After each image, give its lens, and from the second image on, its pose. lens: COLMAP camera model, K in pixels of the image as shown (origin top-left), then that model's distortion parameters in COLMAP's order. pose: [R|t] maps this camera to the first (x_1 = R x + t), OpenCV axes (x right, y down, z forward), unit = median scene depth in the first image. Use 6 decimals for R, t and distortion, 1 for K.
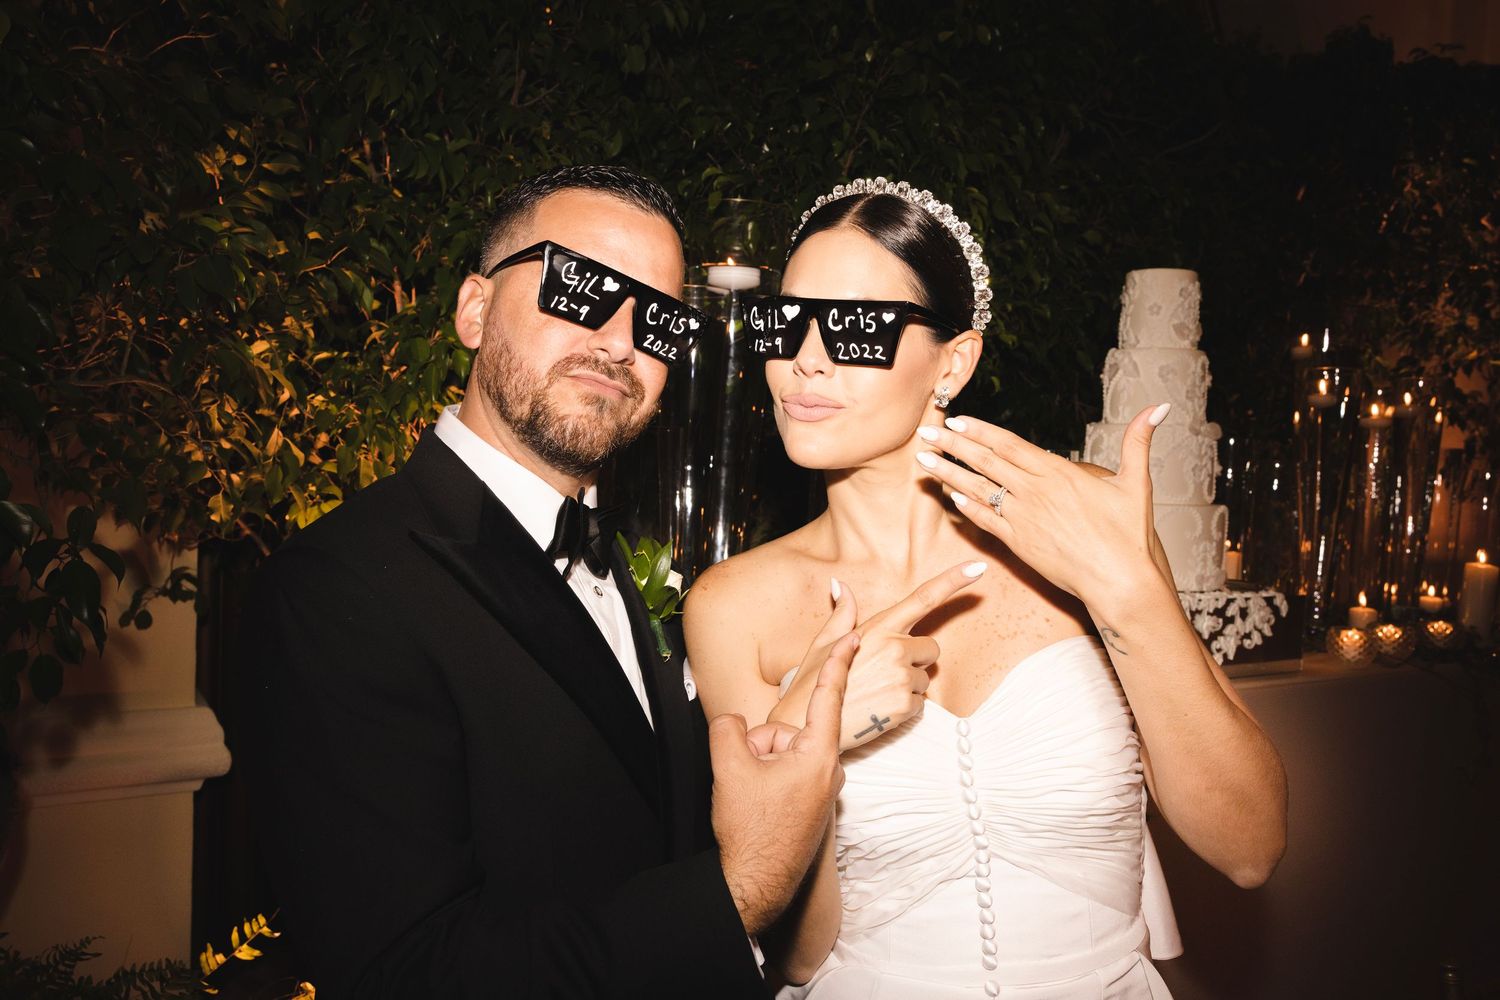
lens RADIAL K [[1153.1, 0, 750.0], [0, 1153.1, 500.0], [0, 0, 1]] dist [0.005729, 0.008636]
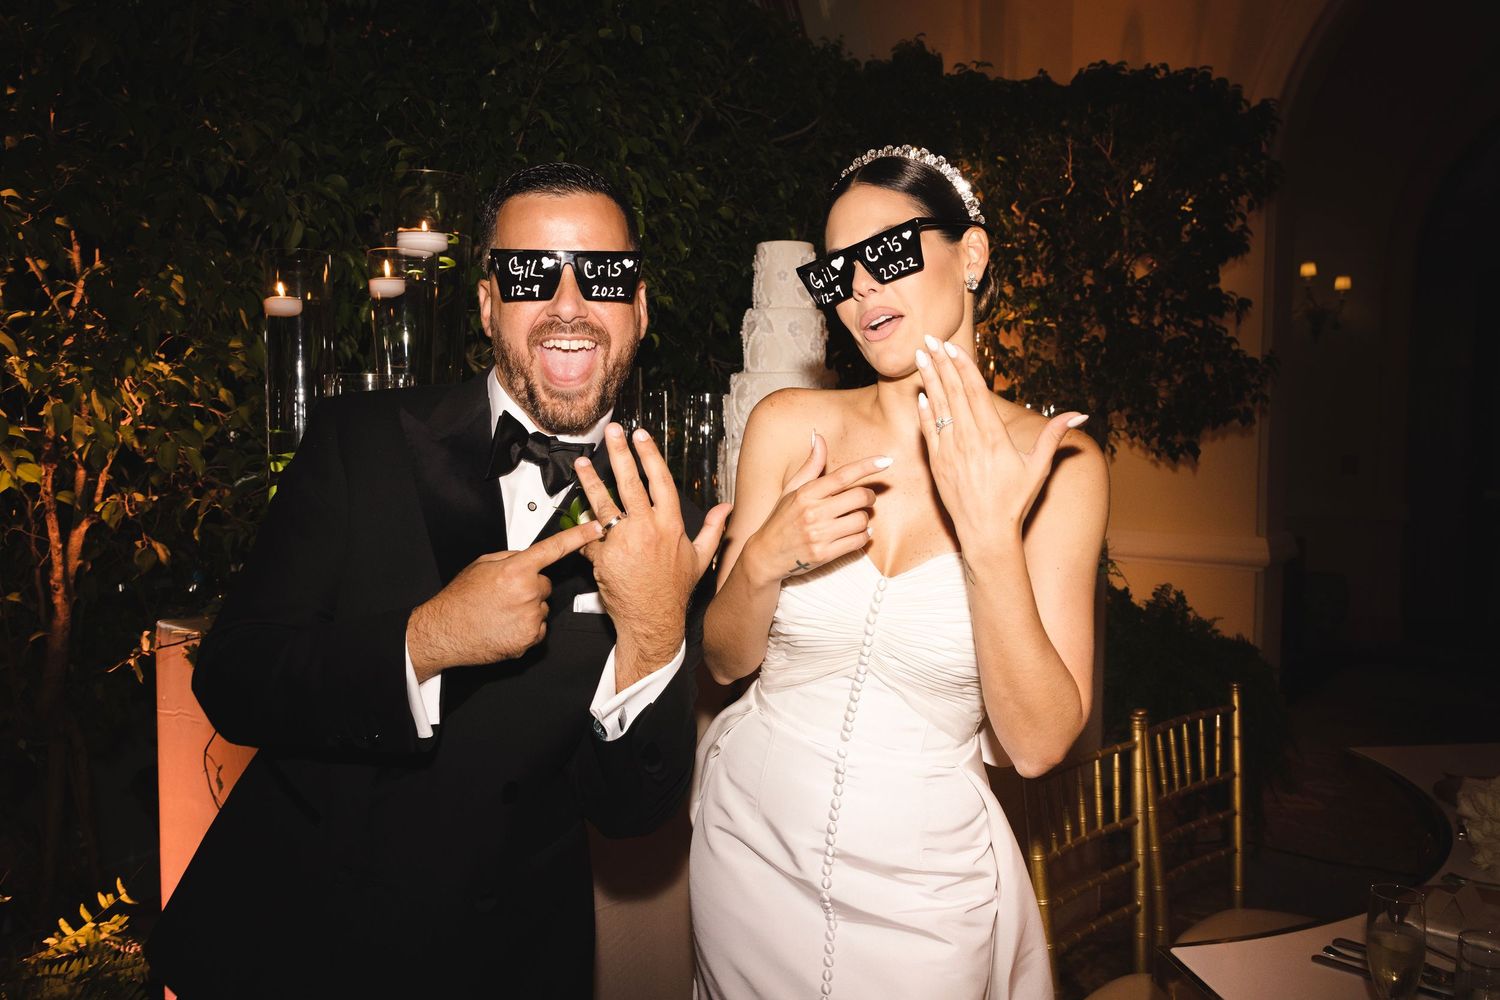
lens RADIAL K [[1153.2, 0, 748.7], [0, 1153.2, 490.7], [0, 0, 1]] dist [0.004608, 0.005319]
pose [[0.942666, -0.056100, 0.328989, -0.085915], [0.050957, 0.998407, 0.024243, 0.025844], [-0.329825, -0.006088, 0.944023, -0.110926]]
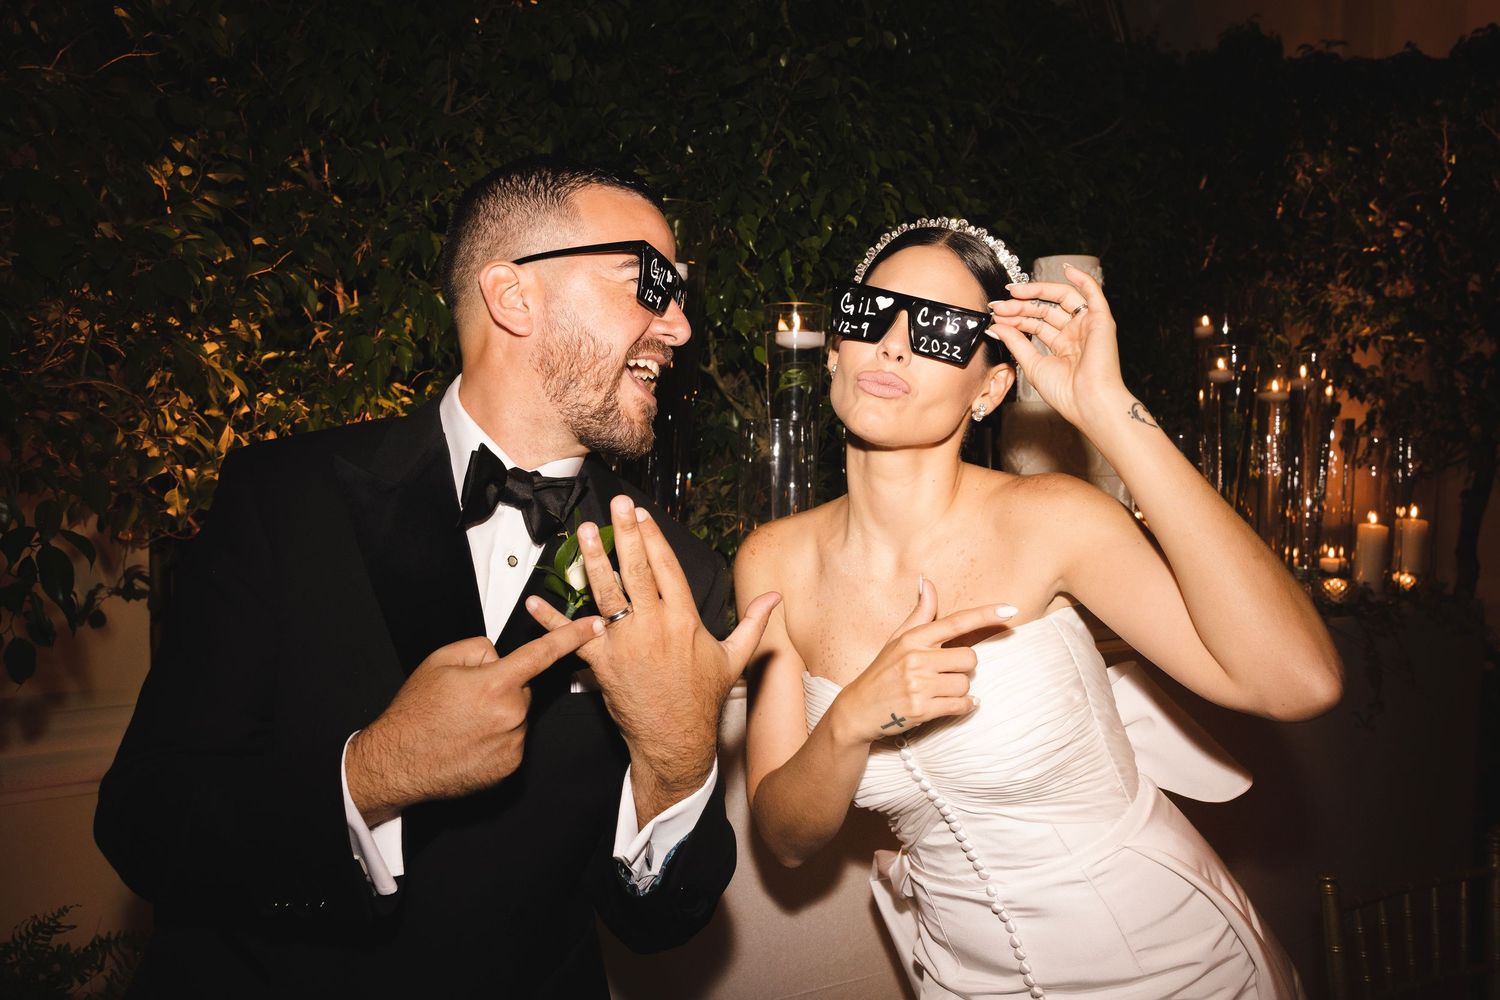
lens RADIAL K [[1153.2, 0, 748.7], [0, 1153.2, 490.7], [0, 0, 1]] dist [0.004608, 0.005319]
pose [[0.998464, -0.031789, 0.045370, 0.009448], [0.032082, 0.999469, -0.005734, 0.013690], [-0.045163, 0.007181, 0.998954, -0.050736]]
